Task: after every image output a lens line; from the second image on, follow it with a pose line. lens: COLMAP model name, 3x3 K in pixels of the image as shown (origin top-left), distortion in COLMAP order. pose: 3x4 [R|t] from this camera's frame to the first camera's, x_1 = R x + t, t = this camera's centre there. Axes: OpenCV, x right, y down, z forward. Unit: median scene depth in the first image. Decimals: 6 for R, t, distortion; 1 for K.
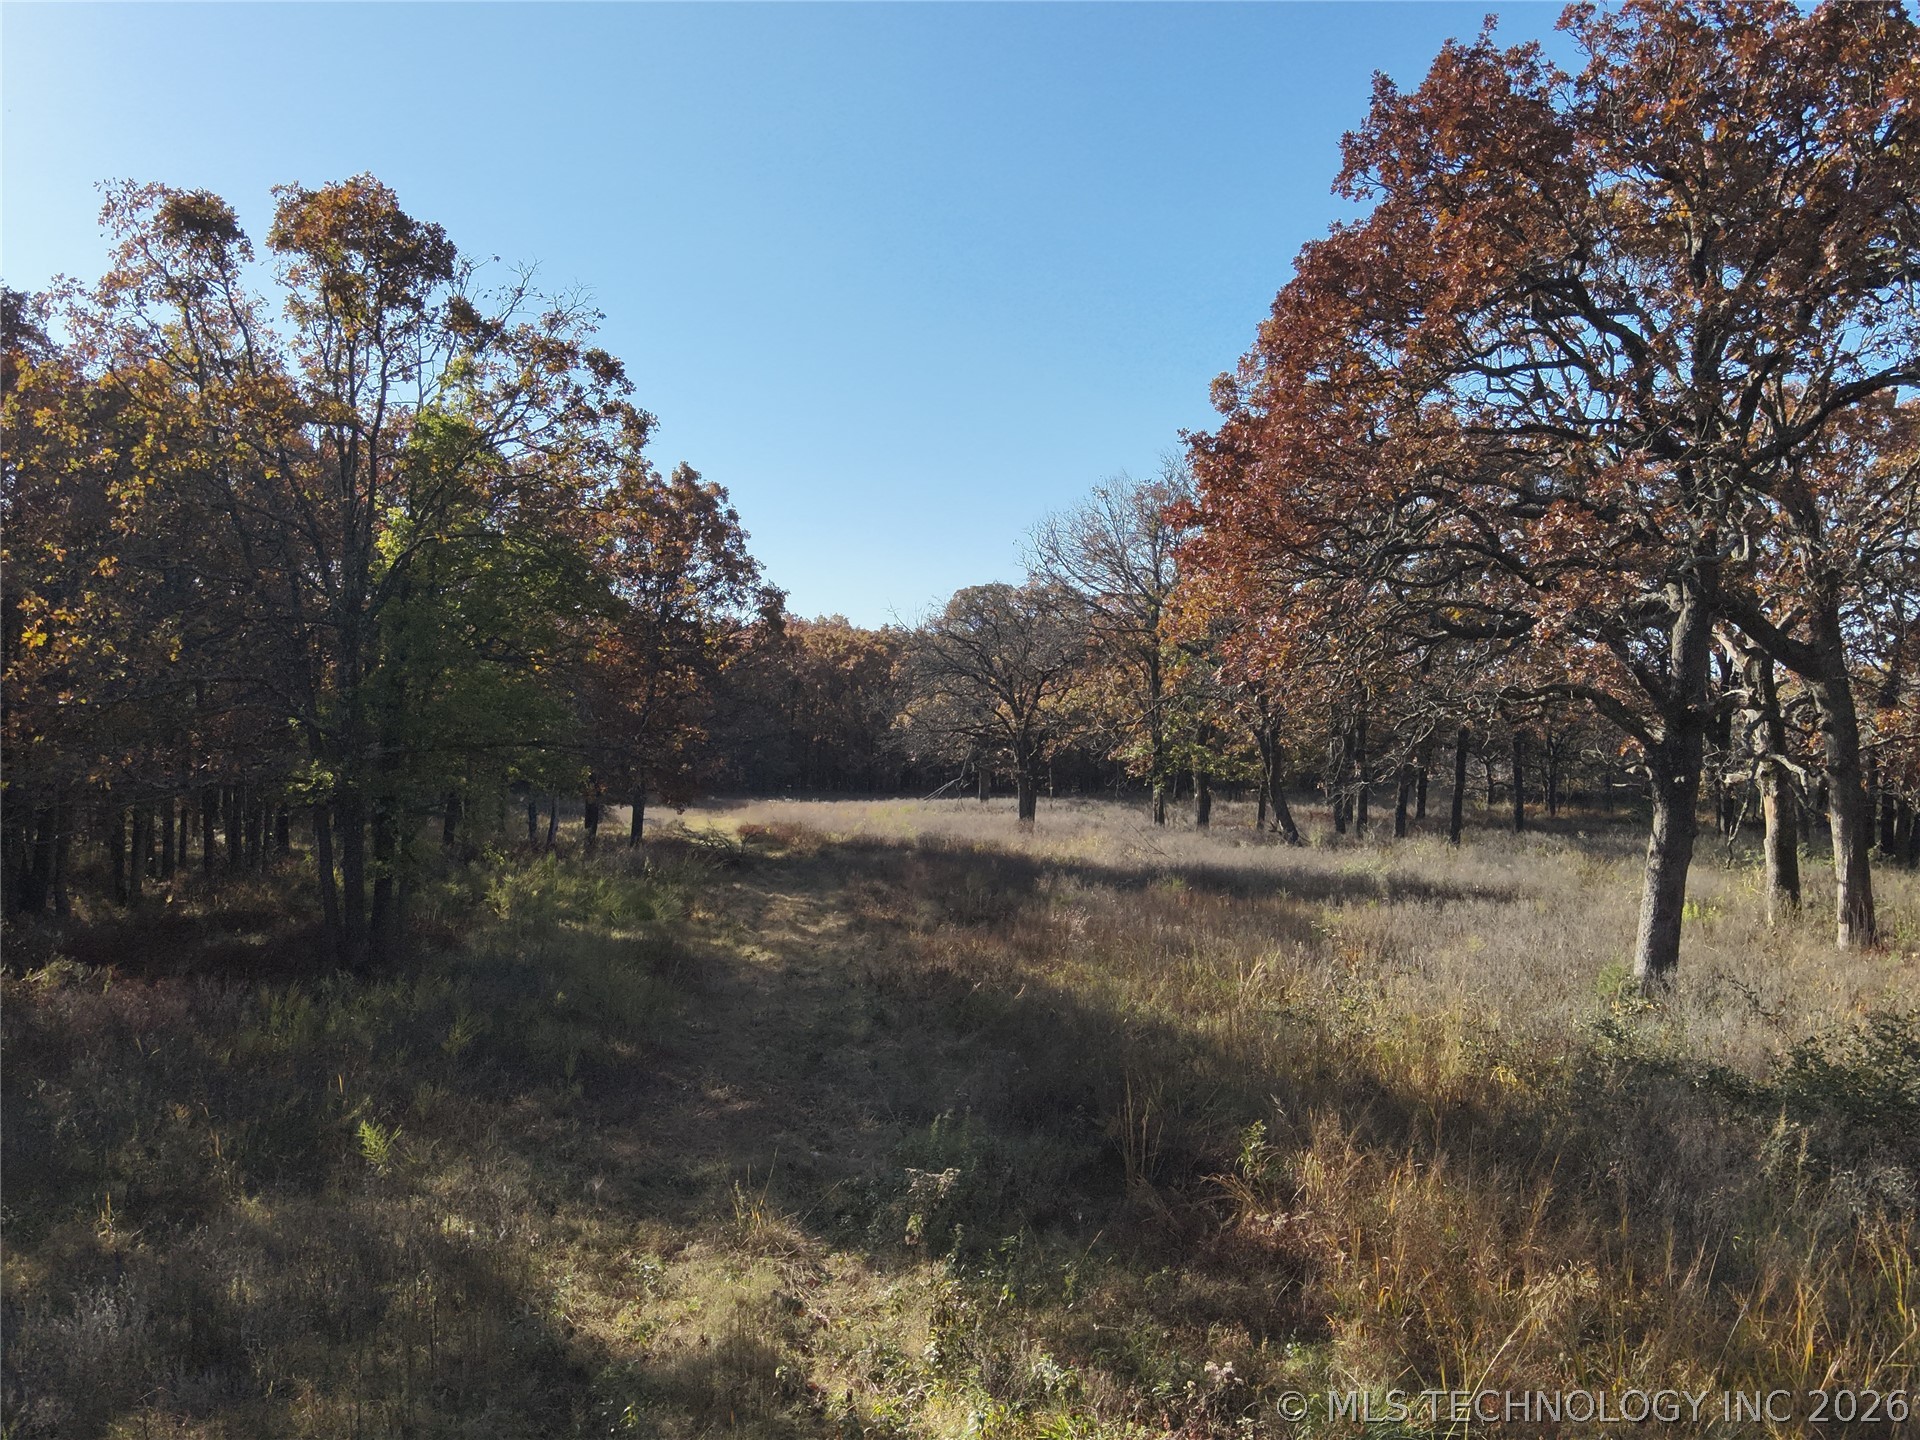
lens RADIAL K [[1504.3, 0, 990.8], [0, 1504.3, 727.6], [0, 0, 1]] dist [0.083563, -0.178208]
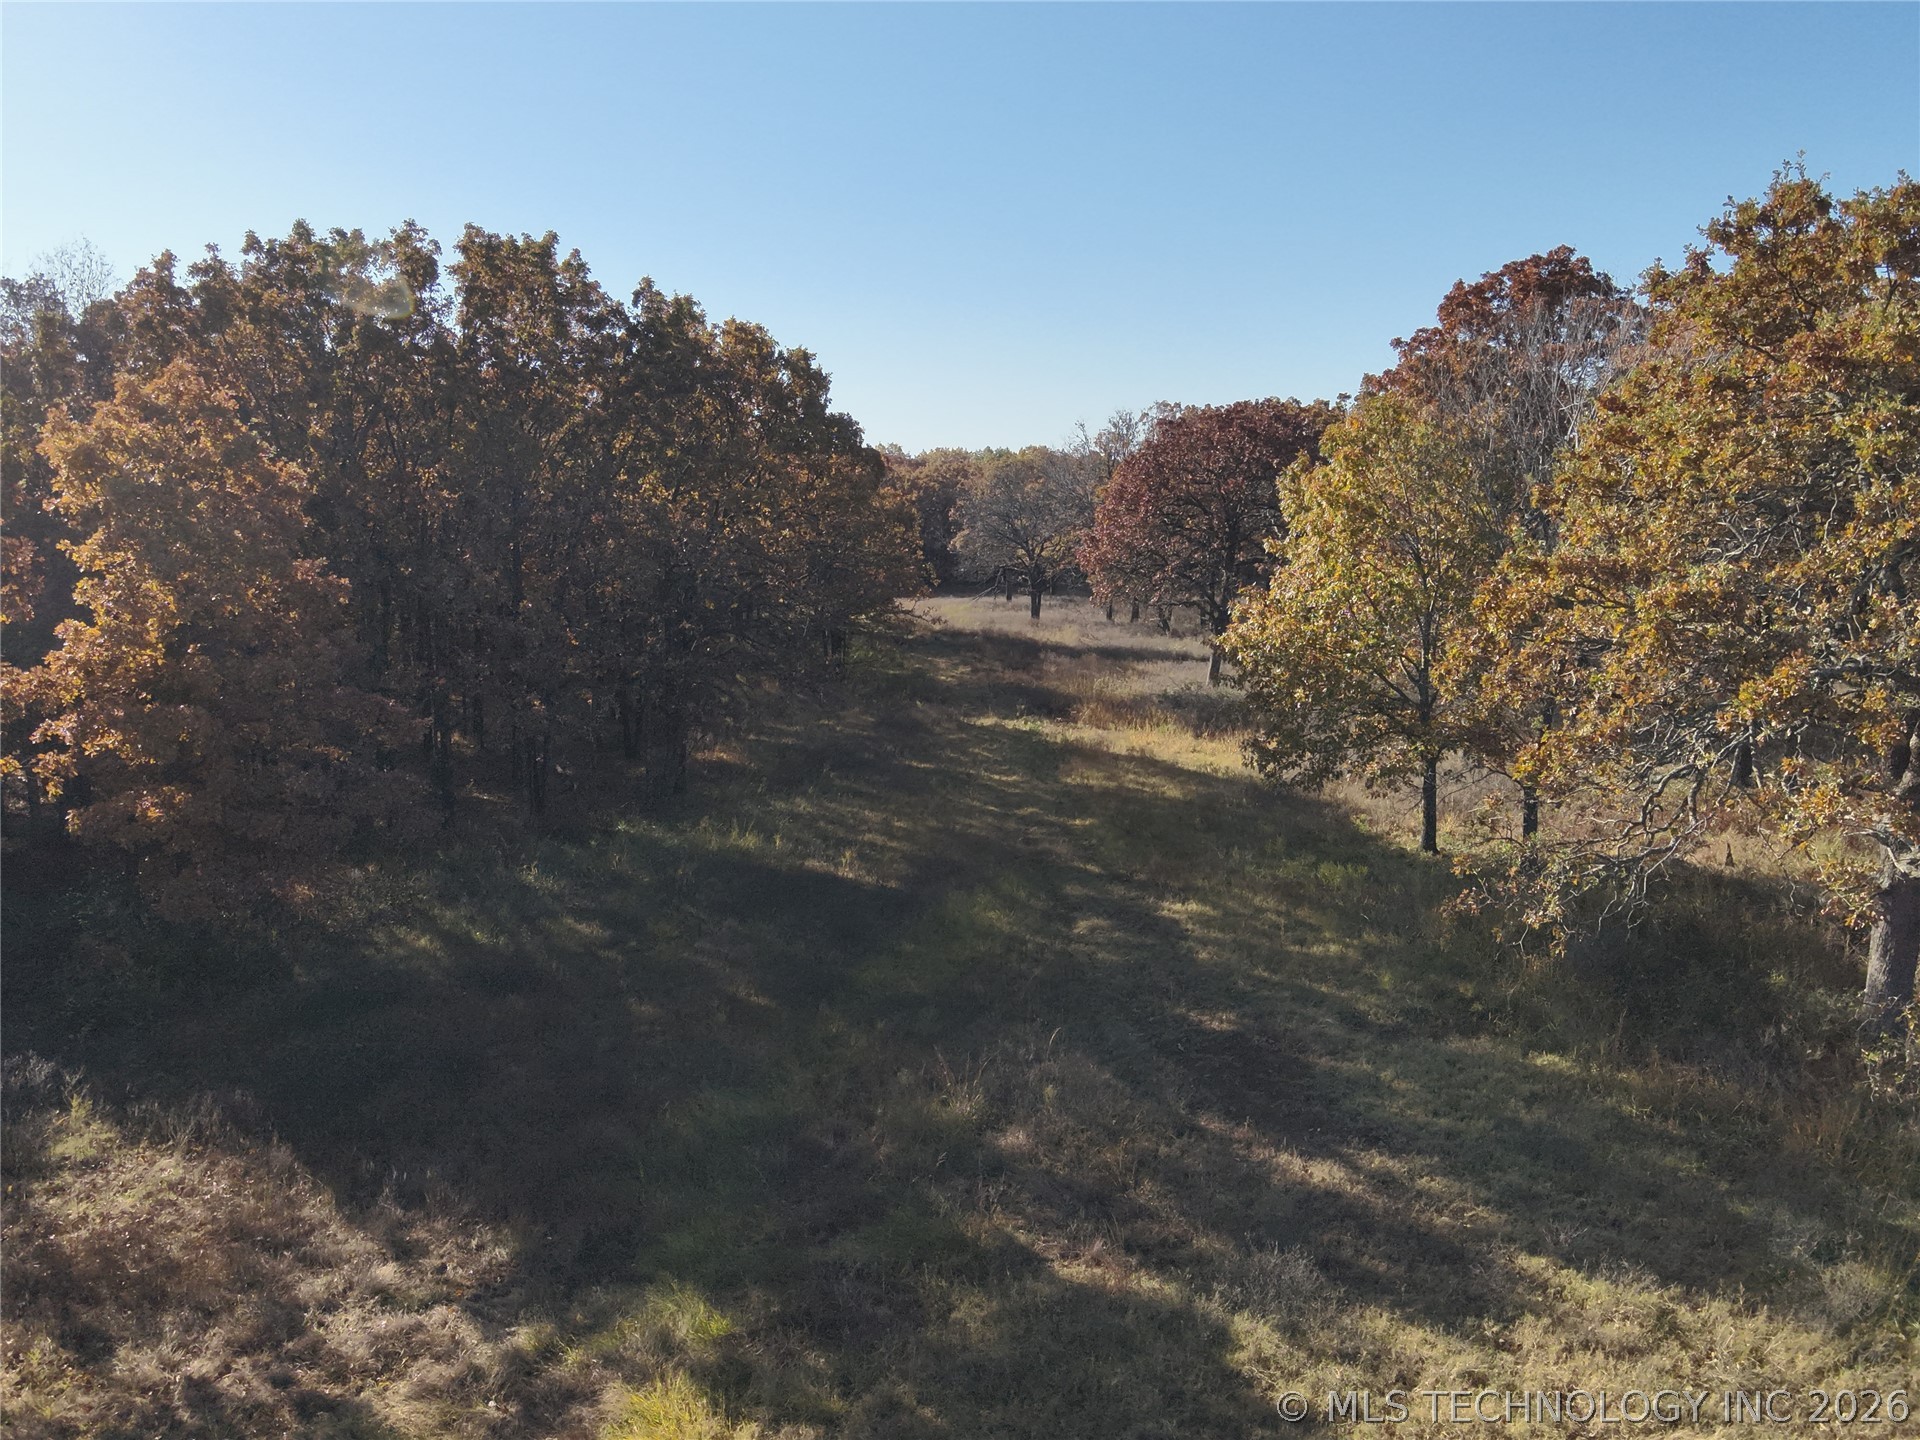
lens RADIAL K [[1504.3, 0, 990.8], [0, 1504.3, 727.6], [0, 0, 1]] dist [0.083563, -0.178208]
pose [[0.999987, 0.002383, -0.004582, -0.028225], [-0.001621, 0.987169, 0.159672, -0.128060], [0.004904, -0.159662, 0.987159, -1.084206]]
